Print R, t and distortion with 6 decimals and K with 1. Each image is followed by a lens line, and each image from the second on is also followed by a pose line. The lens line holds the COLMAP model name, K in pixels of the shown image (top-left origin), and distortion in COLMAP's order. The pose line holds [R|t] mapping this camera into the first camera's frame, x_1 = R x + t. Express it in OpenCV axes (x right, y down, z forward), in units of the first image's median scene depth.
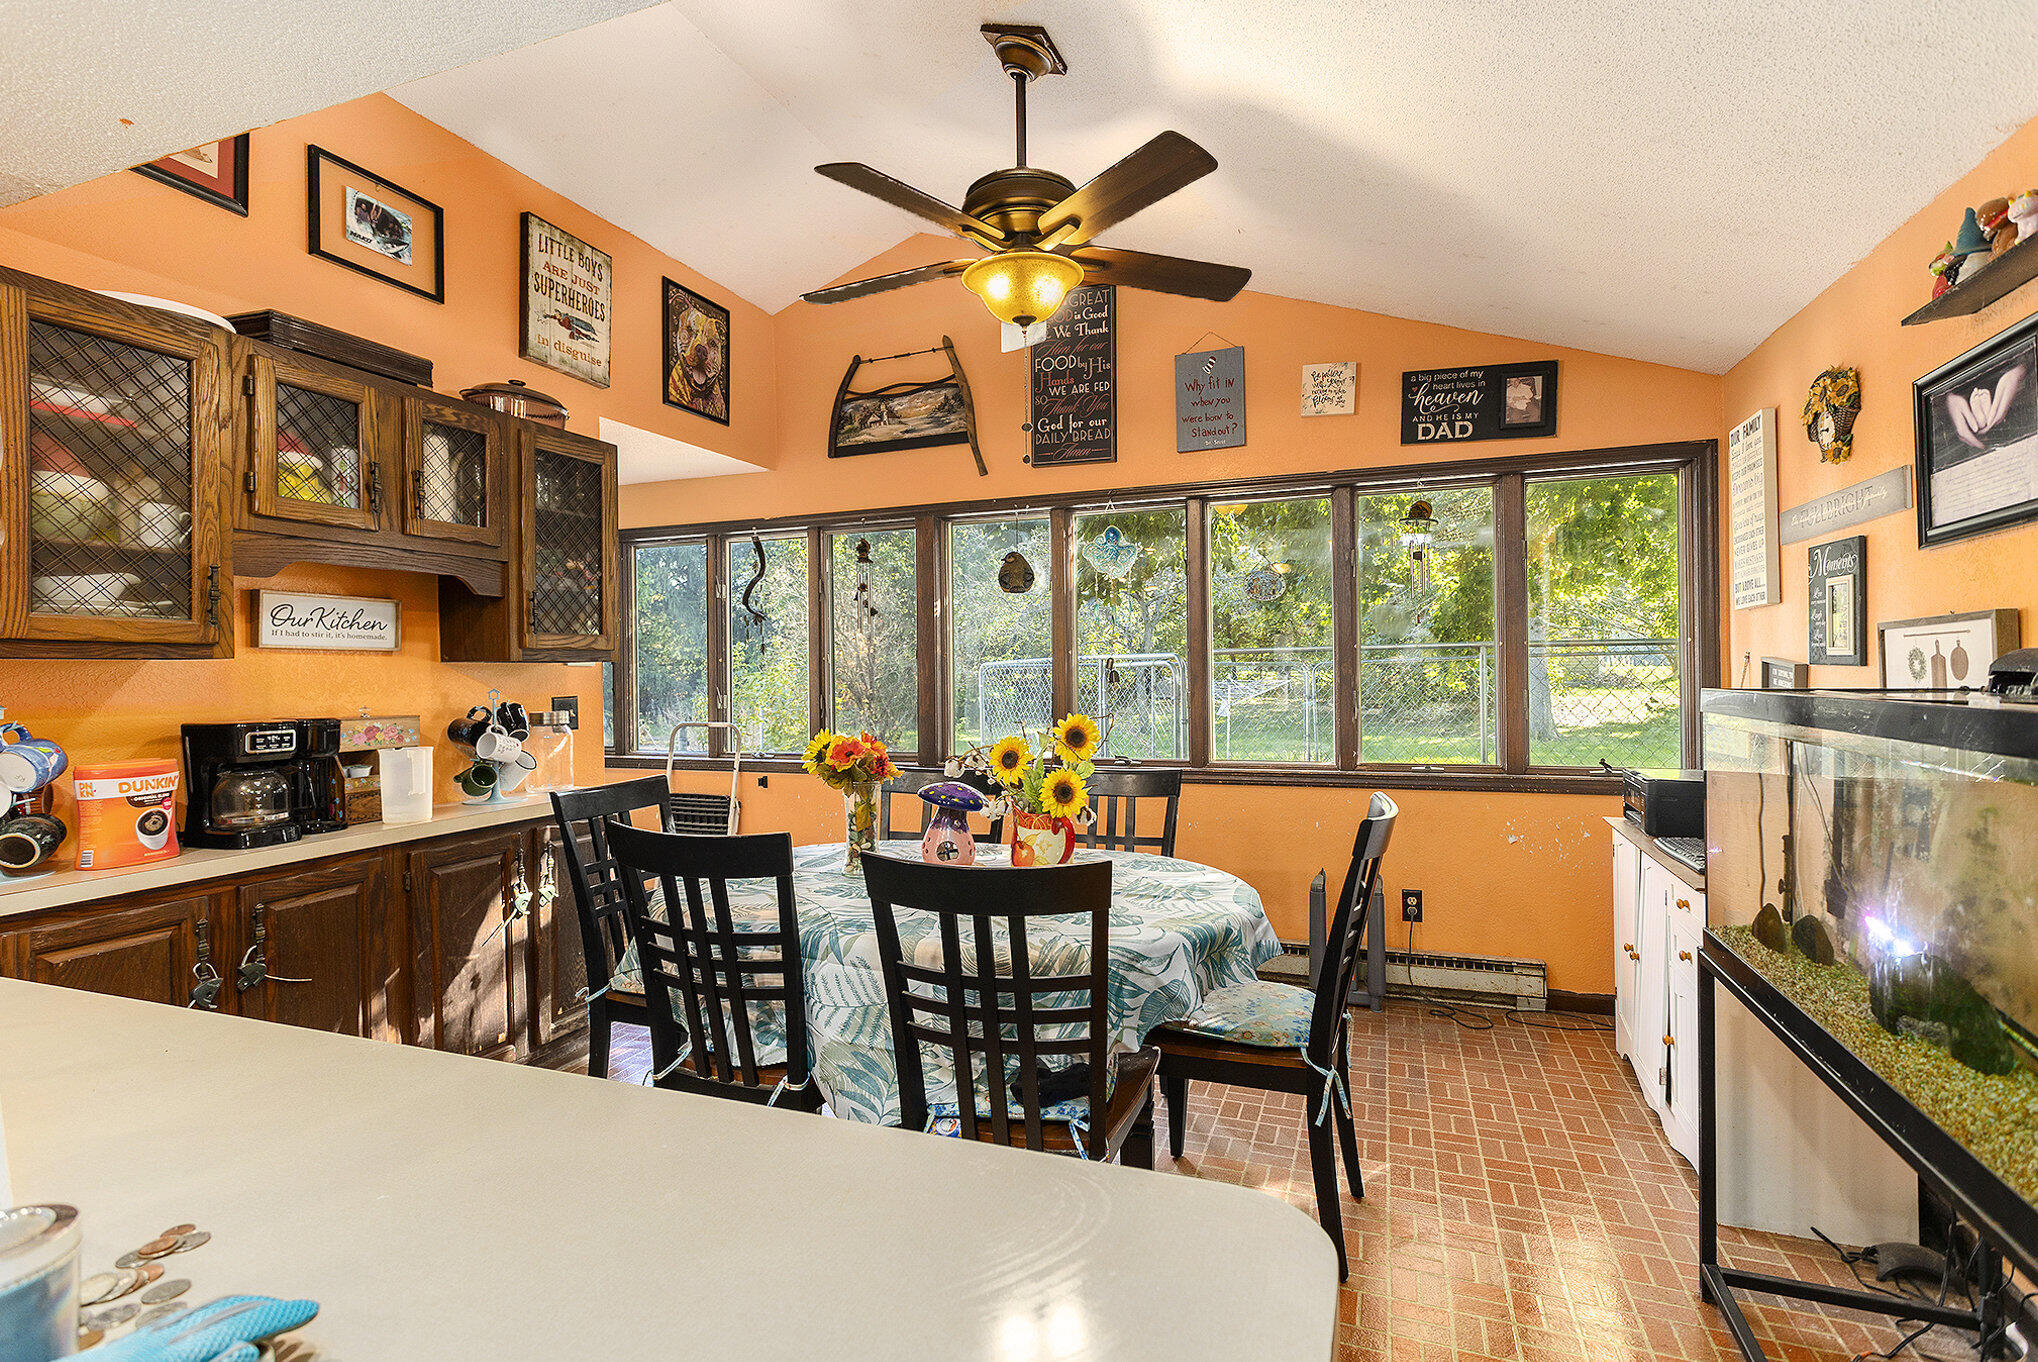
lens RADIAL K [[969.5, 0, 1026.7], [0, 969.5, 671.2], [0, 0, 1]] dist [0.001450, 0.001279]
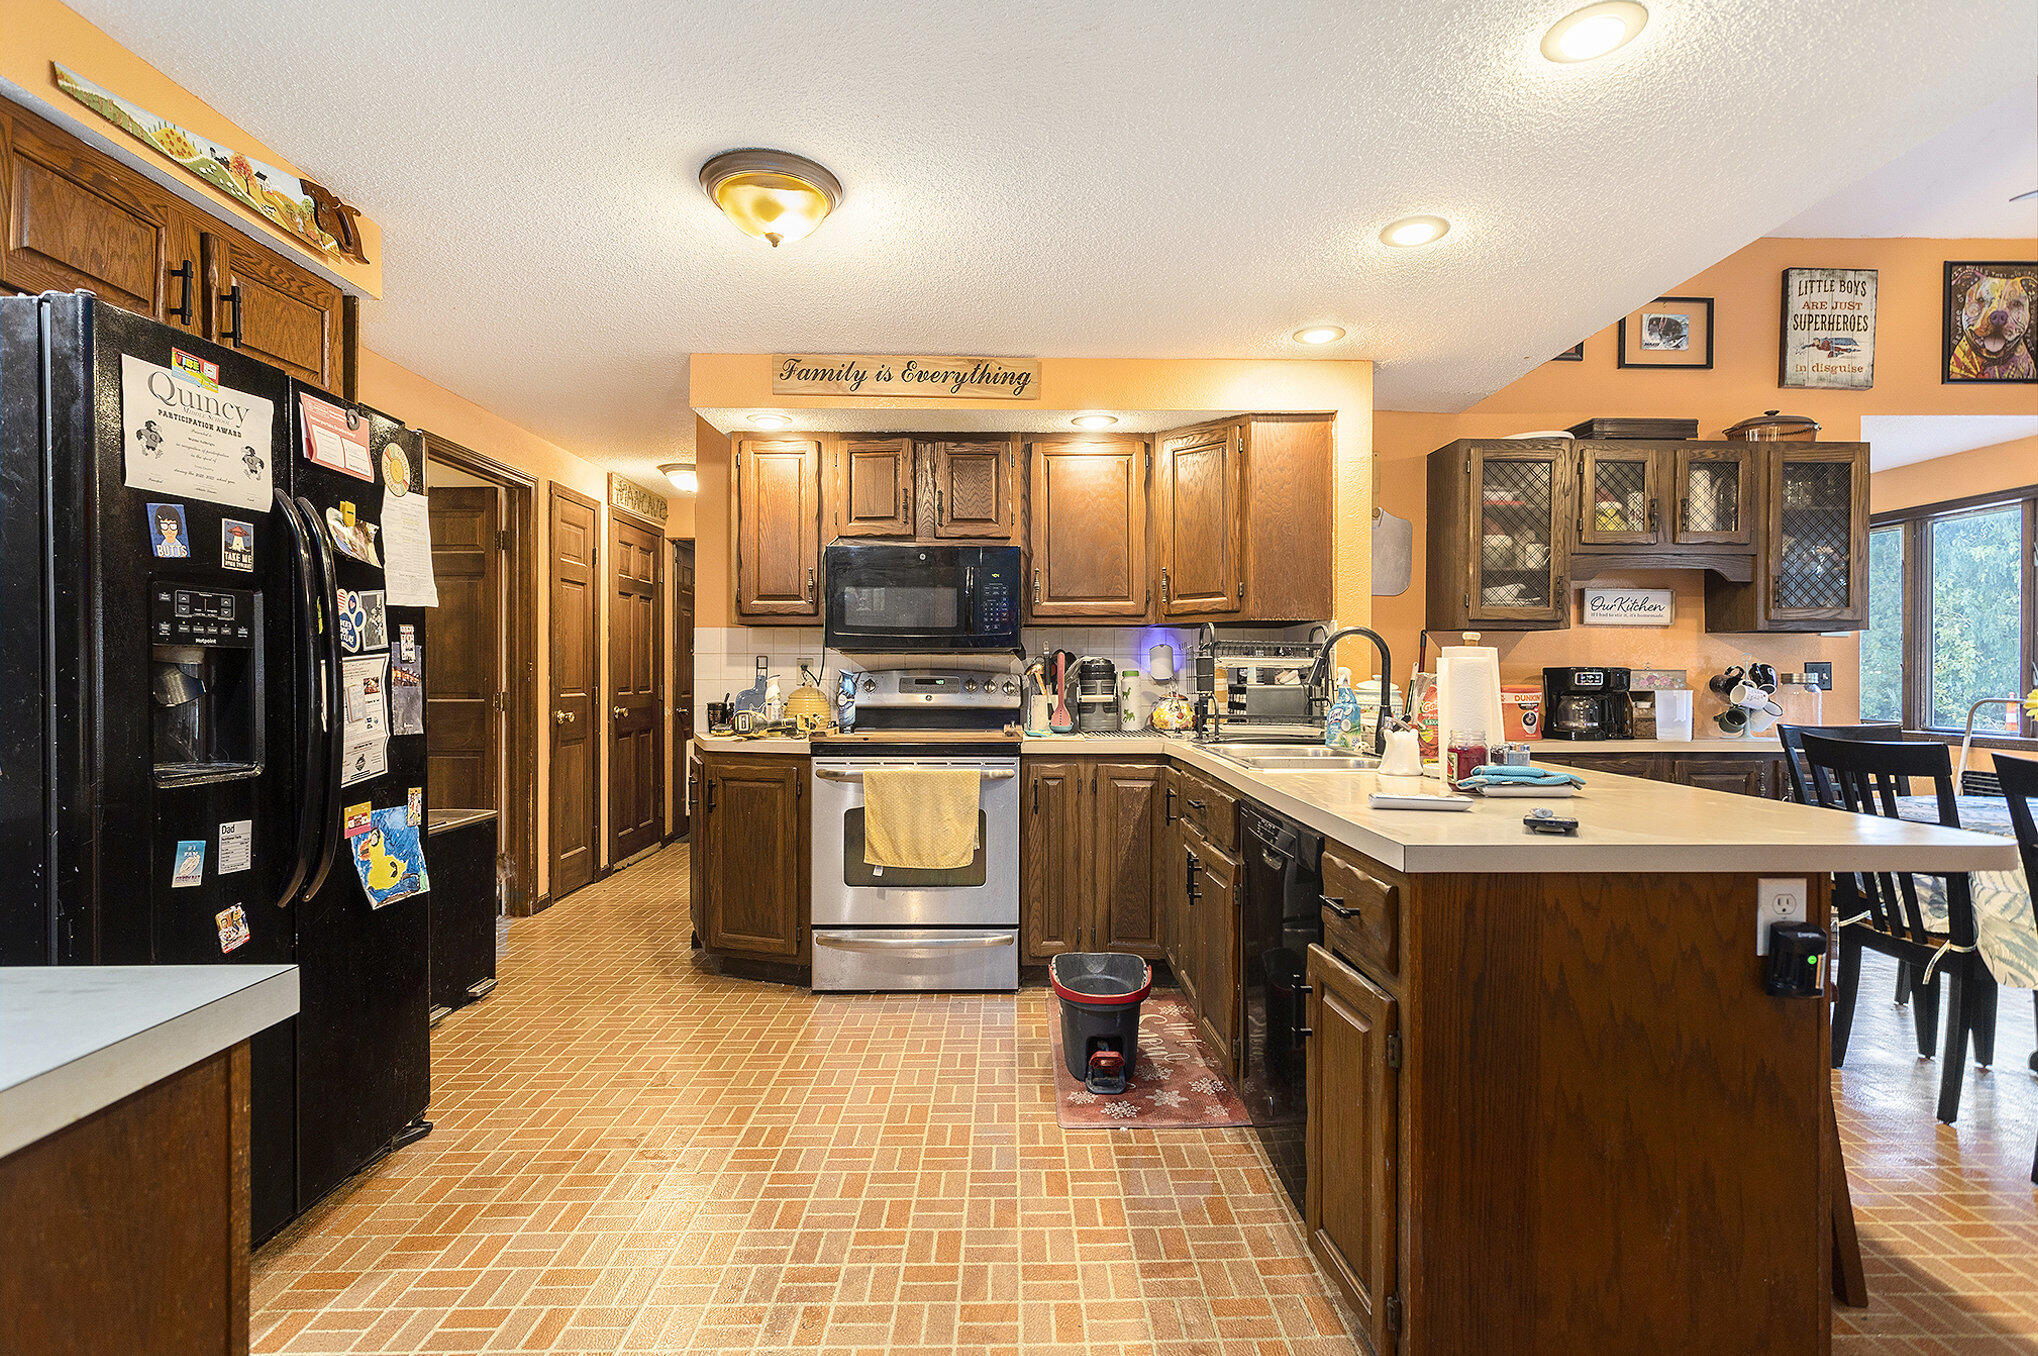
lens RADIAL K [[969.5, 0, 1025.8], [0, 969.5, 683.0], [0, 0, 1]] dist [0.001450, 0.001279]
pose [[0.362424, 0.017574, -0.931848, 0.370638], [-0.007369, 0.999845, 0.015991, 0.052660], [0.931984, 0.001071, 0.362497, -0.441835]]
